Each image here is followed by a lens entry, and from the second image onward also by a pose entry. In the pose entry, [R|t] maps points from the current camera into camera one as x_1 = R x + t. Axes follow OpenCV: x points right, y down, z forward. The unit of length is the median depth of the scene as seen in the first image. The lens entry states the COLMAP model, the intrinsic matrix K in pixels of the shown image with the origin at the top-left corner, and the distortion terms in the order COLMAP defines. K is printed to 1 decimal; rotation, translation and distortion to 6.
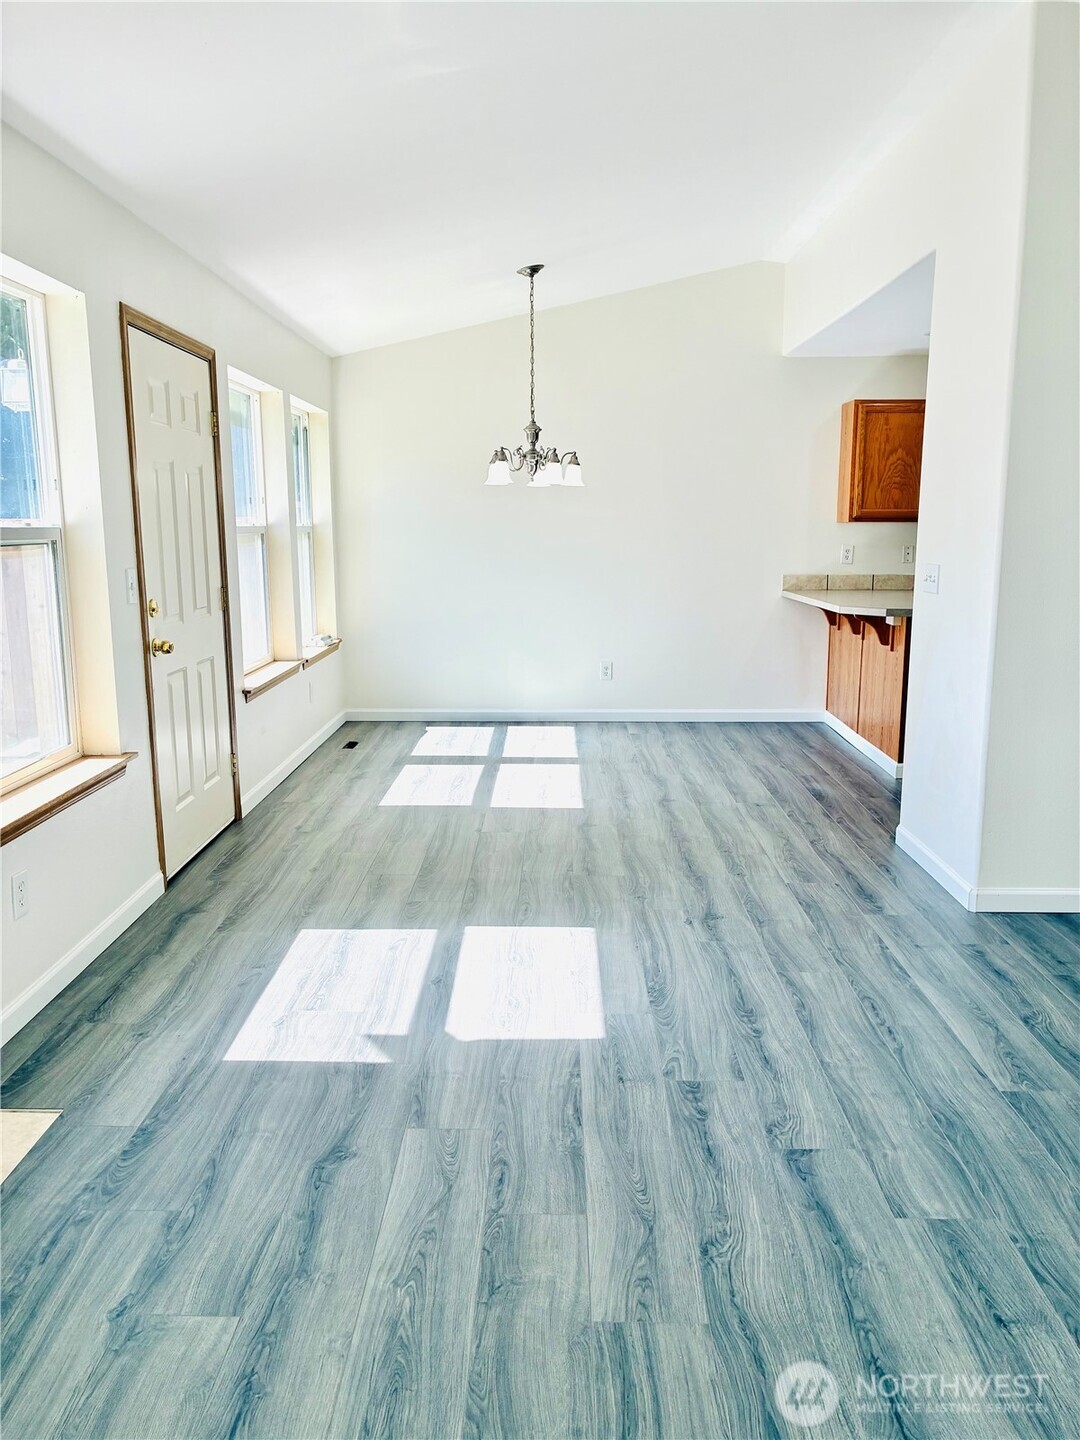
lens RADIAL K [[1095.6, 0, 536.0], [0, 1095.6, 717.1], [0, 0, 1]] dist [0.052048, -0.060626]
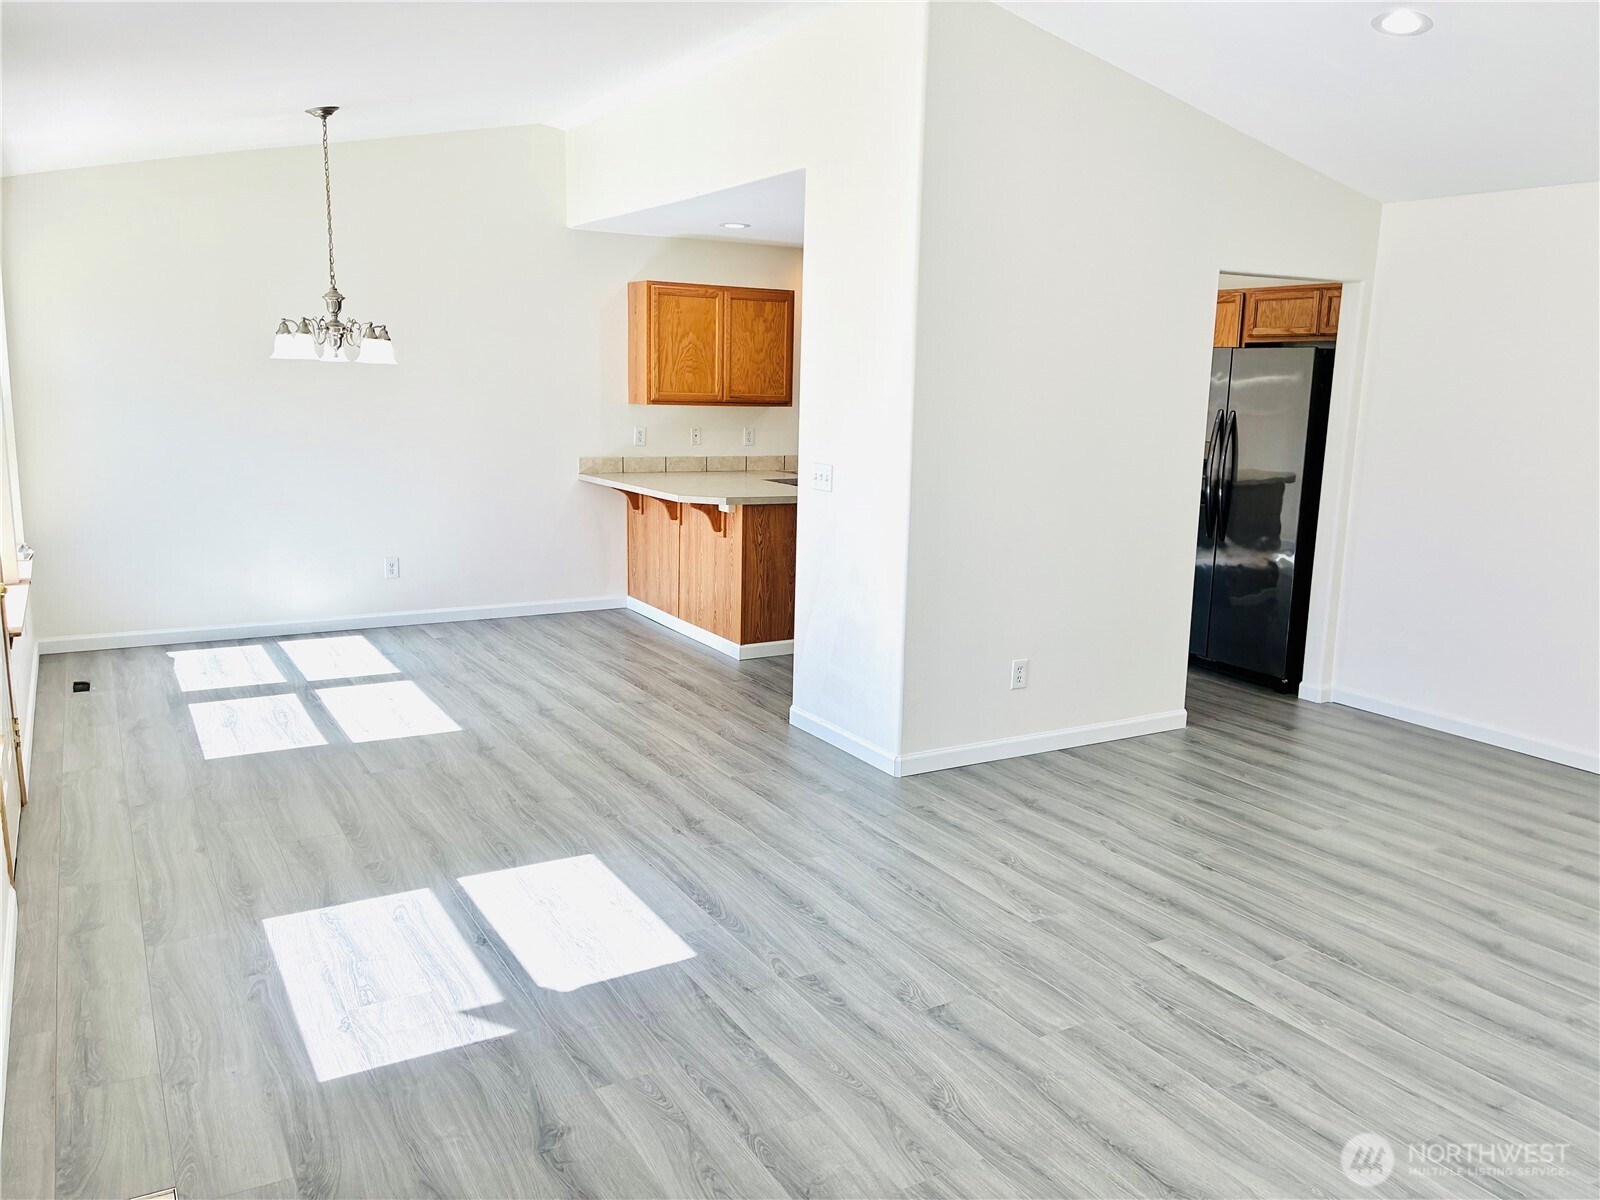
lens RADIAL K [[1217.3, 0, 808.4], [0, 1217.3, 606.5], [0, 0, 1]] dist [0.052048, -0.060626]
pose [[0.850572, -0.076837, 0.520215, -0.314726], [0.067542, 0.997036, 0.036832, -0.049029], [-0.521504, 0.003808, 0.853240, -0.010292]]
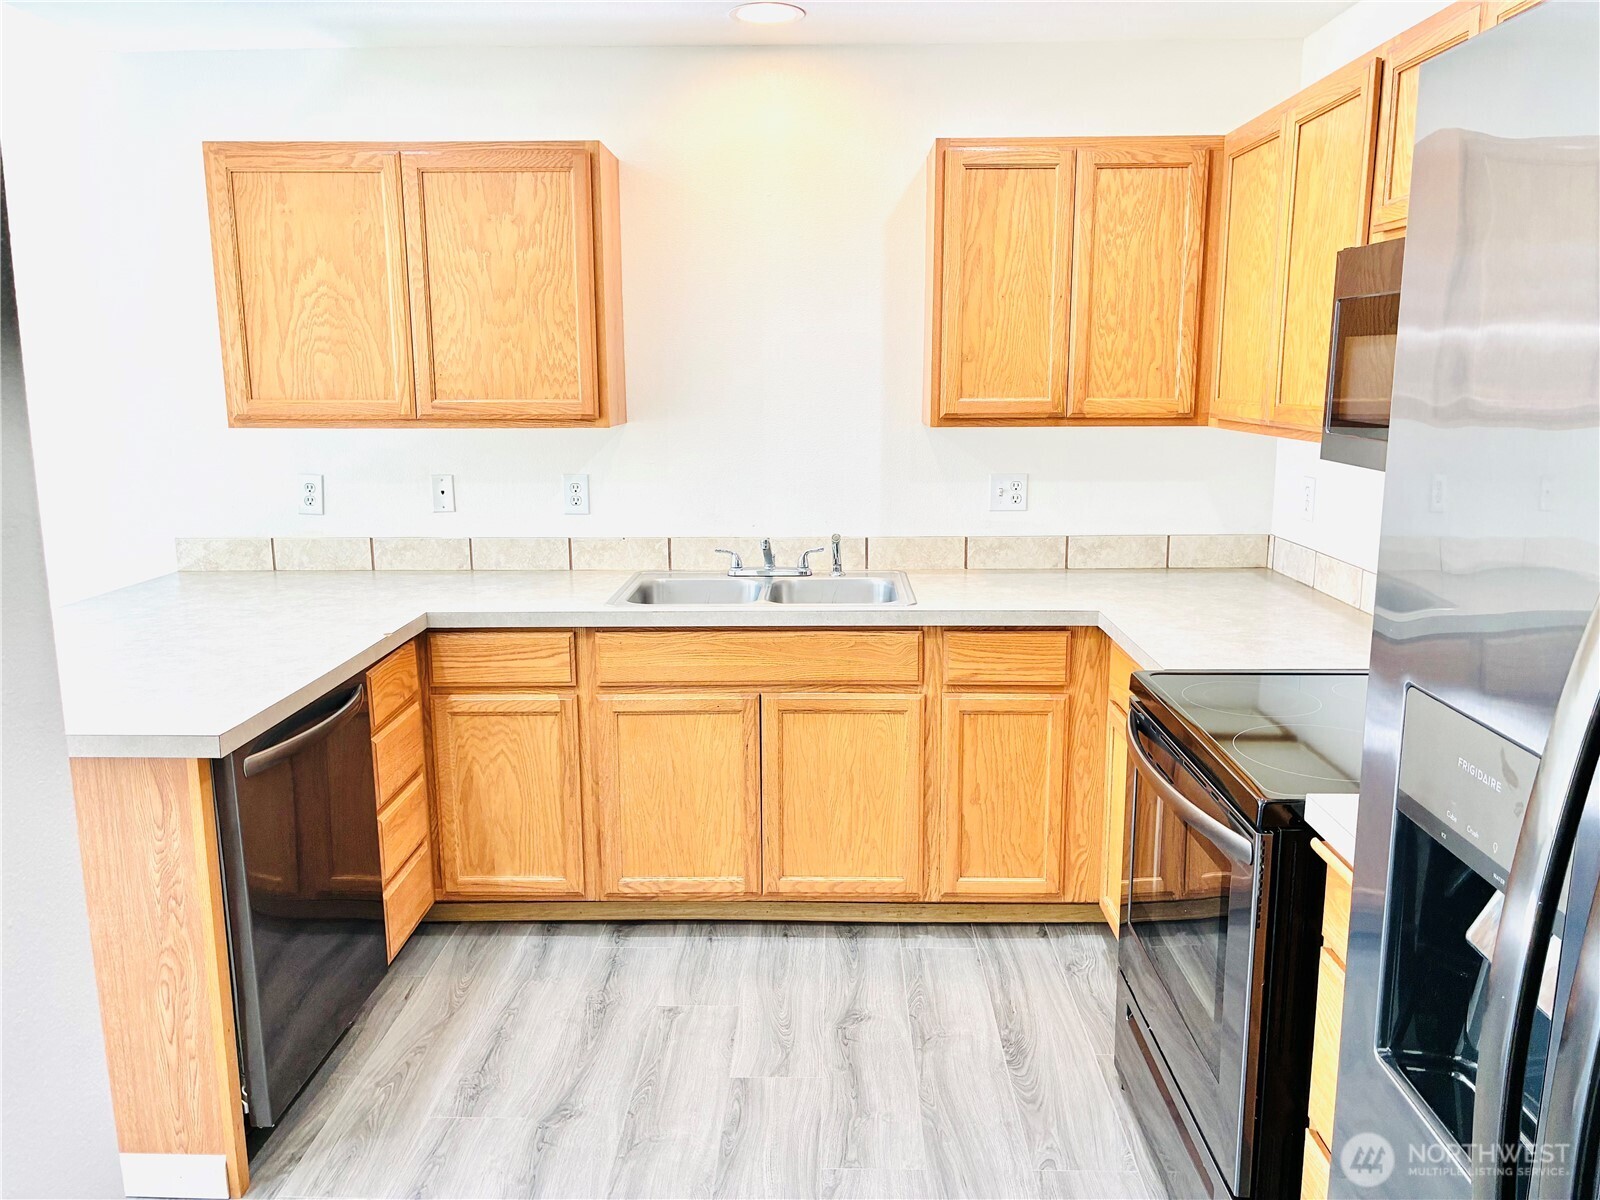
lens RADIAL K [[1217.3, 0, 800.4], [0, 1217.3, 593.2], [0, 0, 1]] dist [0.052048, -0.060626]
pose [[0.999939, -0.009402, 0.005810, 0.909439], [0.009341, 0.999903, 0.010353, -0.206471], [-0.005907, -0.010298, 0.999930, 0.922654]]
